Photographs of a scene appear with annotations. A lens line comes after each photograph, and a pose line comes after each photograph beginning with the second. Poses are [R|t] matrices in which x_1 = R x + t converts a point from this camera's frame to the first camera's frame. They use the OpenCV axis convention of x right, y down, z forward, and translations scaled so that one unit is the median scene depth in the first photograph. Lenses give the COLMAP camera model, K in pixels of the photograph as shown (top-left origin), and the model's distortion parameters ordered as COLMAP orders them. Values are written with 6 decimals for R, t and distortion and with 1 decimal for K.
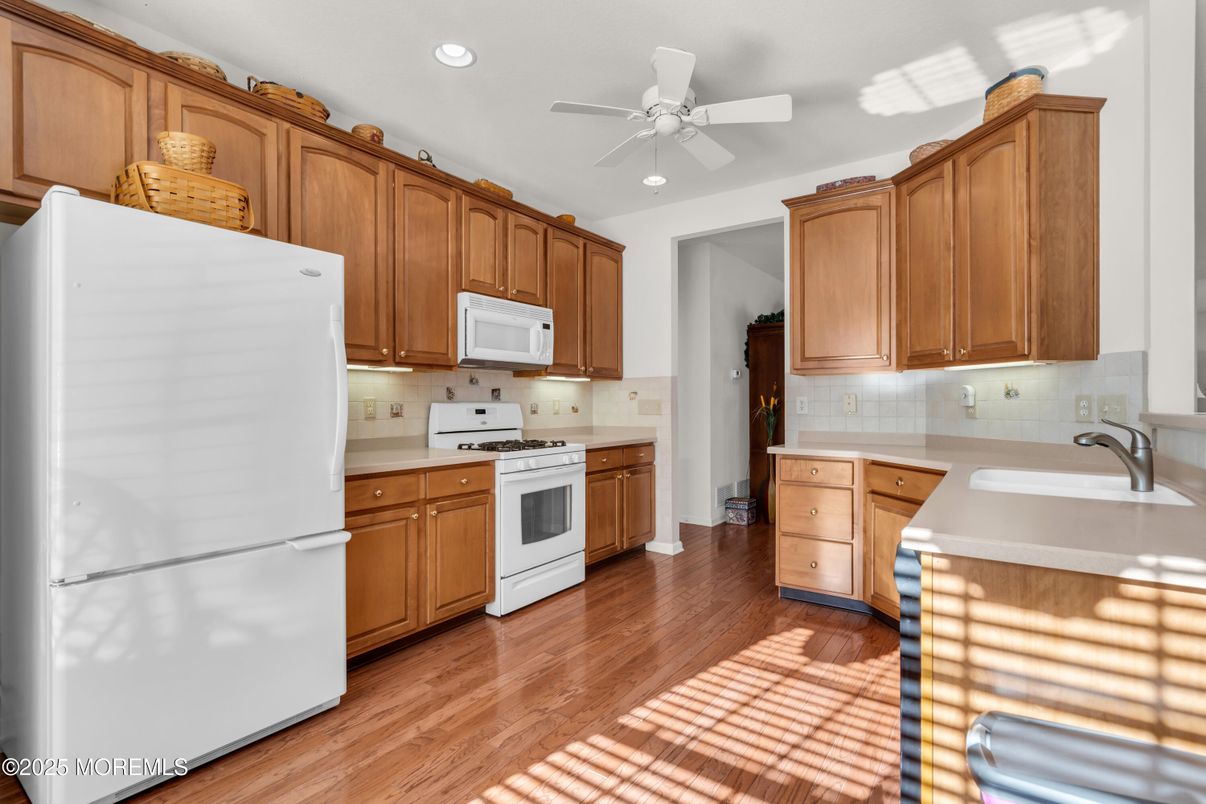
lens RADIAL K [[572.0, 0, 602.6], [0, 572.0, 403.8], [0, 0, 1]] dist [0.003180, 0.001380]
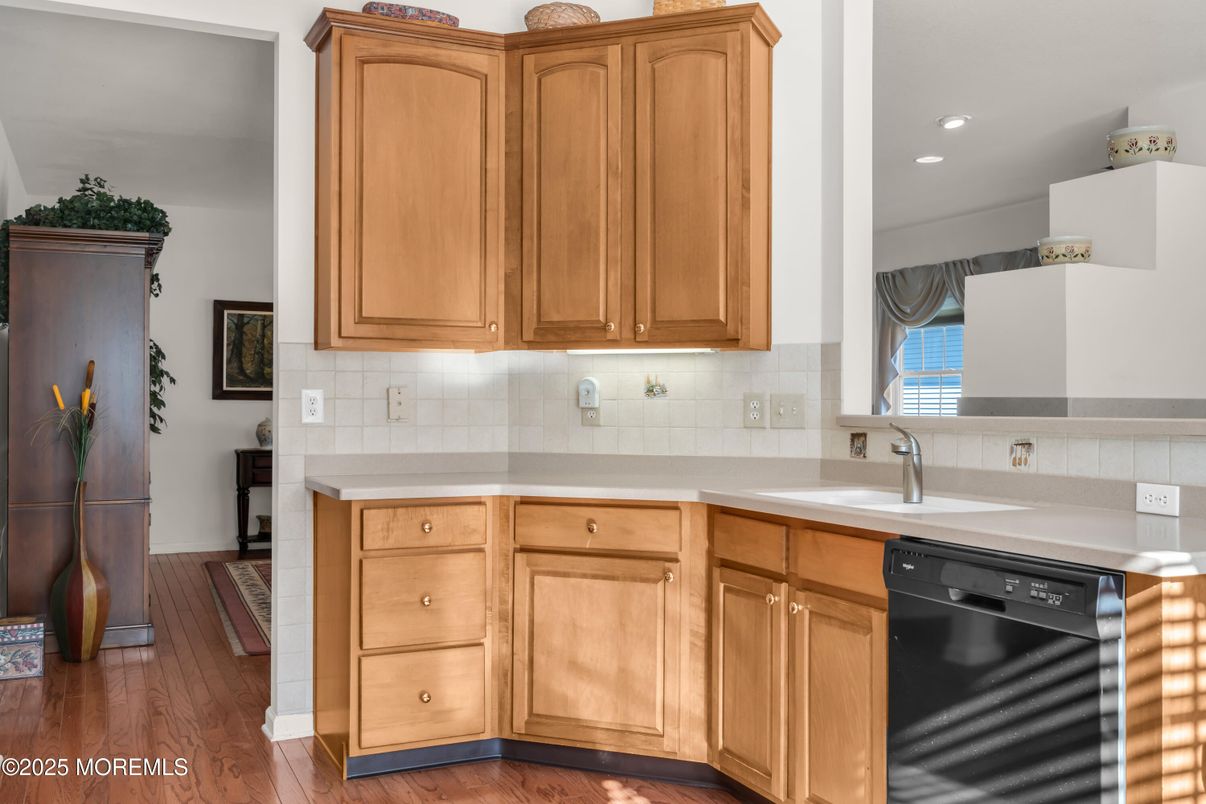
lens RADIAL K [[1098.8, 0, 609.3], [0, 1098.8, 391.3], [0, 0, 1]] dist [0.009568, 0.000000]
pose [[0.505371, 0.011626, 0.862824, -0.513468], [-0.002264, 0.999924, -0.012147, 0.000569], [-0.862899, 0.004185, 0.505359, 0.354933]]
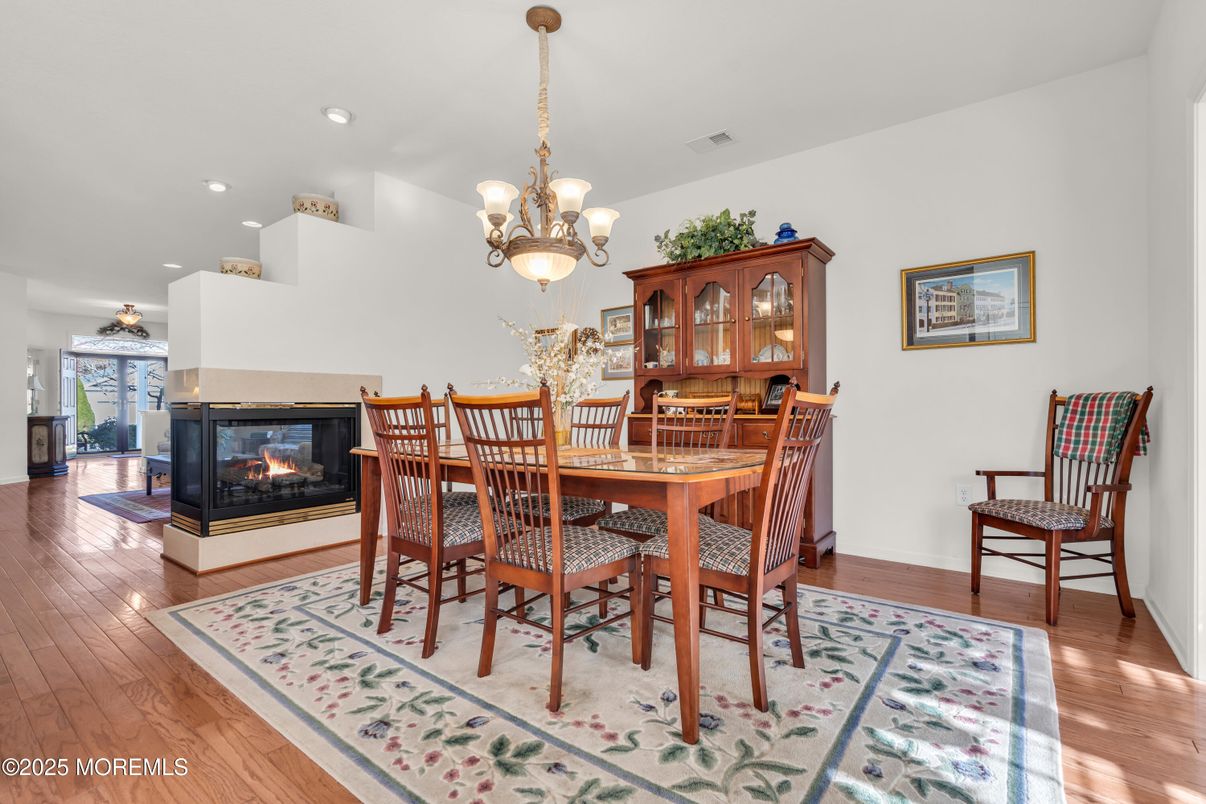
lens RADIAL K [[547.9, 0, 599.0], [0, 547.9, 400.9], [0, 0, 1]] dist [-0.002851, 0.002047]
pose [[0.049230, 0.009409, 0.998743, 0.173104], [0.004275, 0.999944, -0.009631, 0.069639], [-0.998778, 0.004744, 0.049187, -0.274272]]
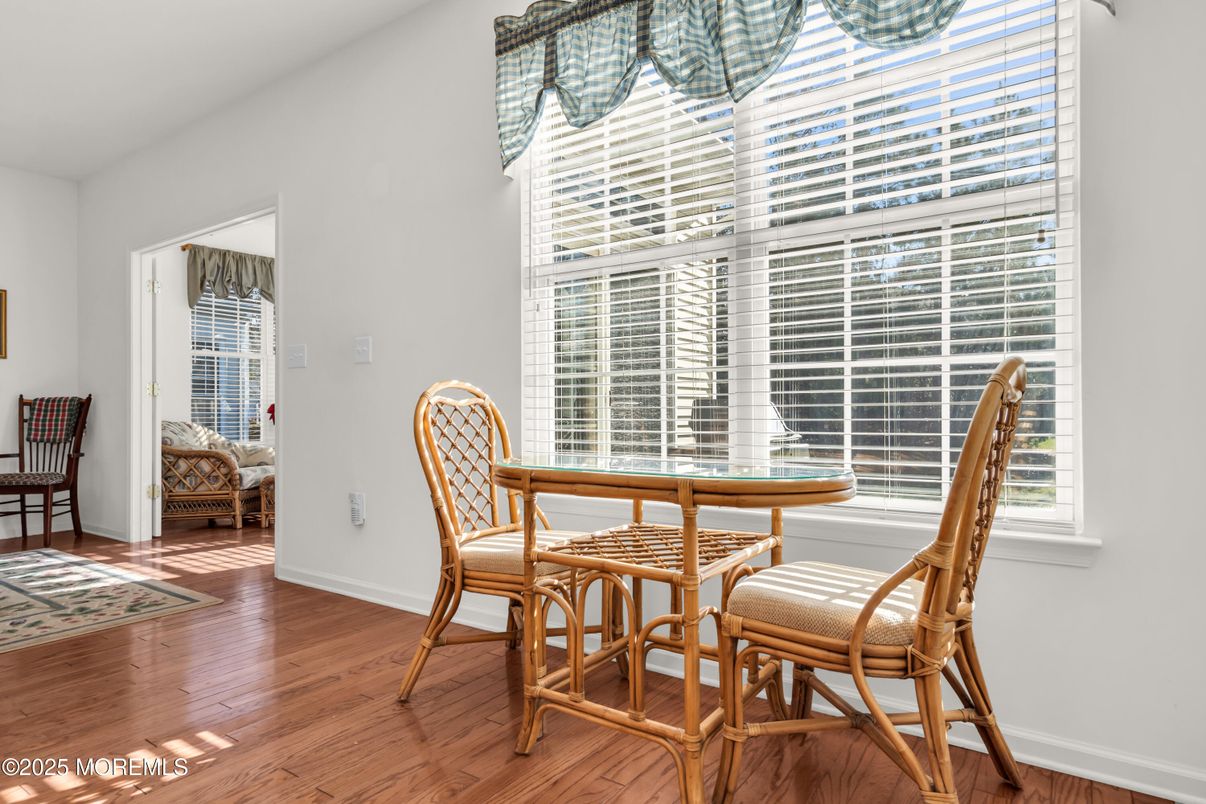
lens RADIAL K [[687.7, 0, 606.8], [0, 687.7, 407.1], [0, 0, 1]] dist [0.009010, 0.000830]
pose [[-0.999957, 0.008476, -0.003717, -0.262872], [0.008495, 0.999951, -0.004988, 0.096851], [0.003675, -0.005019, -0.999981, 0.700251]]
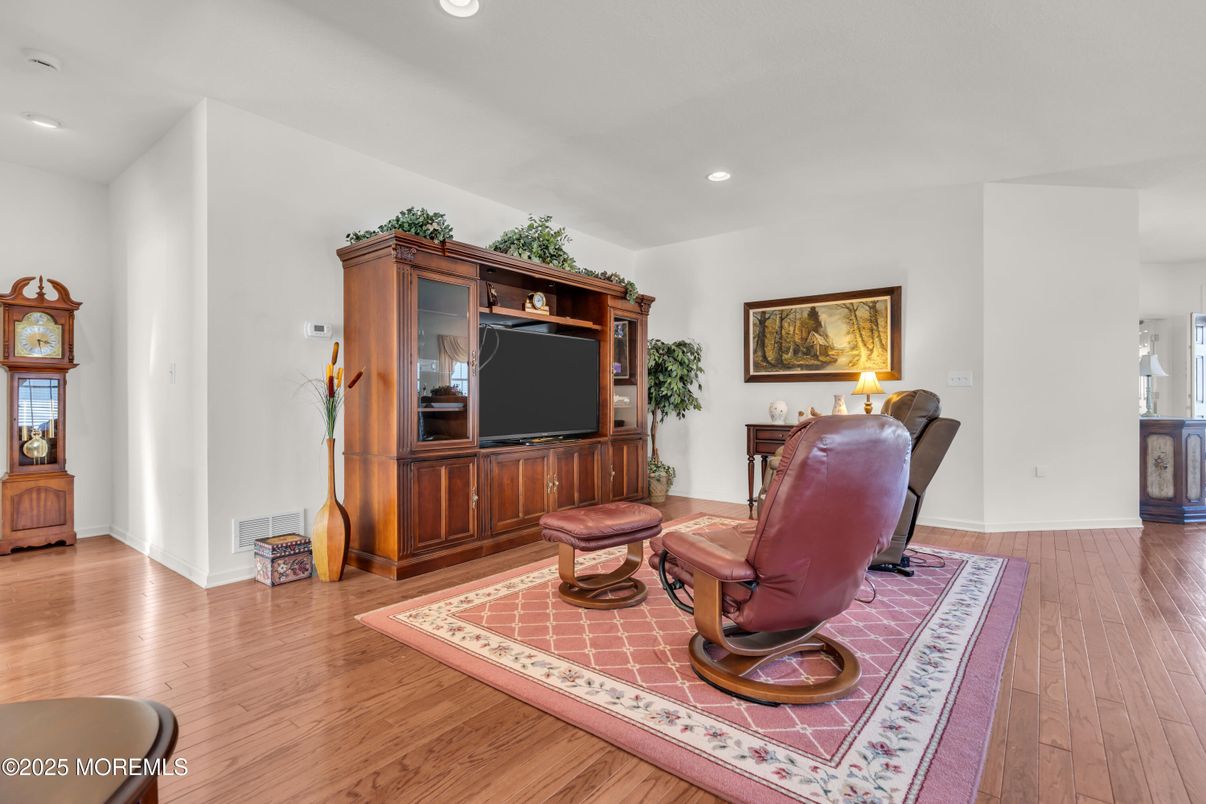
lens RADIAL K [[572.0, 0, 596.1], [0, 572.0, 401.0], [0, 0, 1]] dist [0.003180, 0.001380]
pose [[0.998764, -0.001915, -0.049663, 1.175001], [0.001932, 0.999998, 0.000289, 0.050505], [0.049662, -0.000384, 0.998766, 0.856460]]
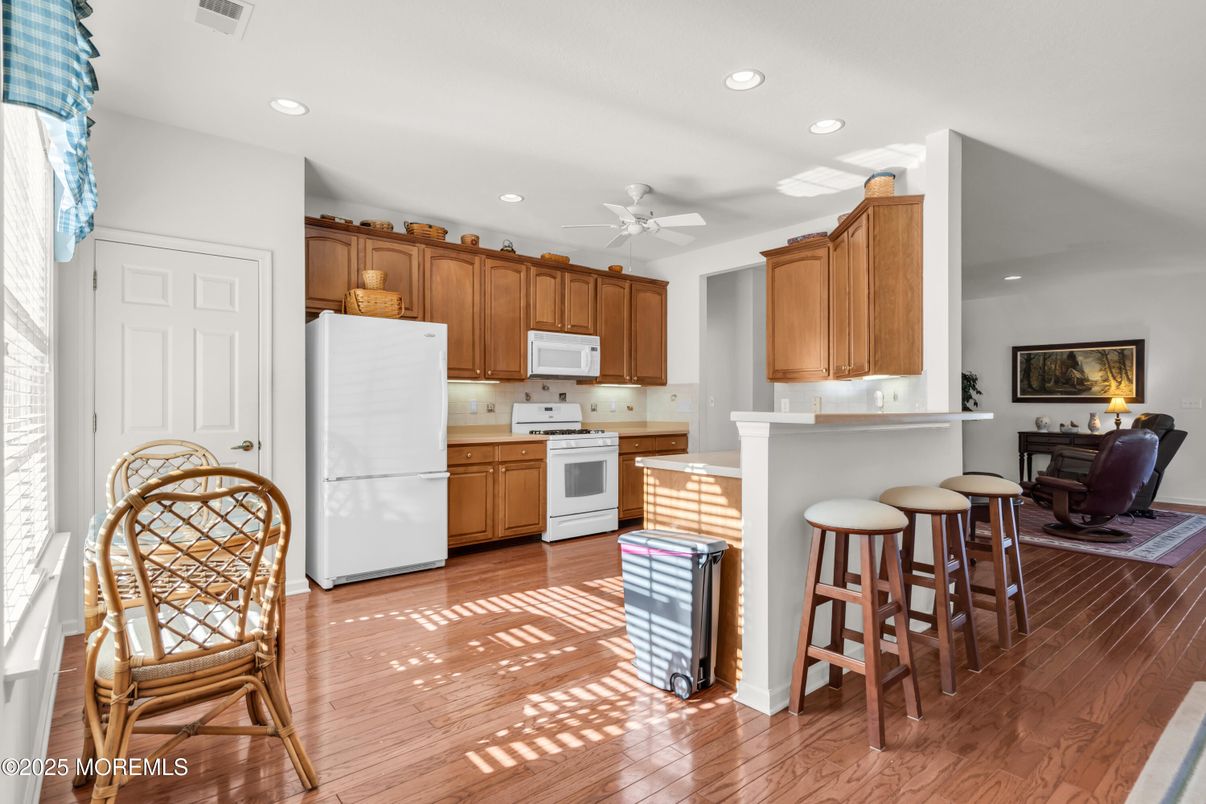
lens RADIAL K [[605.3, 0, 603.6], [0, 605.3, 403.3], [0, 0, 1]] dist [0.007036, 0.003956]
pose [[0.964831, 0.002751, -0.262855, 0.423357], [-0.002867, 0.999996, -0.000061, -0.002107], [0.262854, 0.000813, 0.964835, -0.581612]]
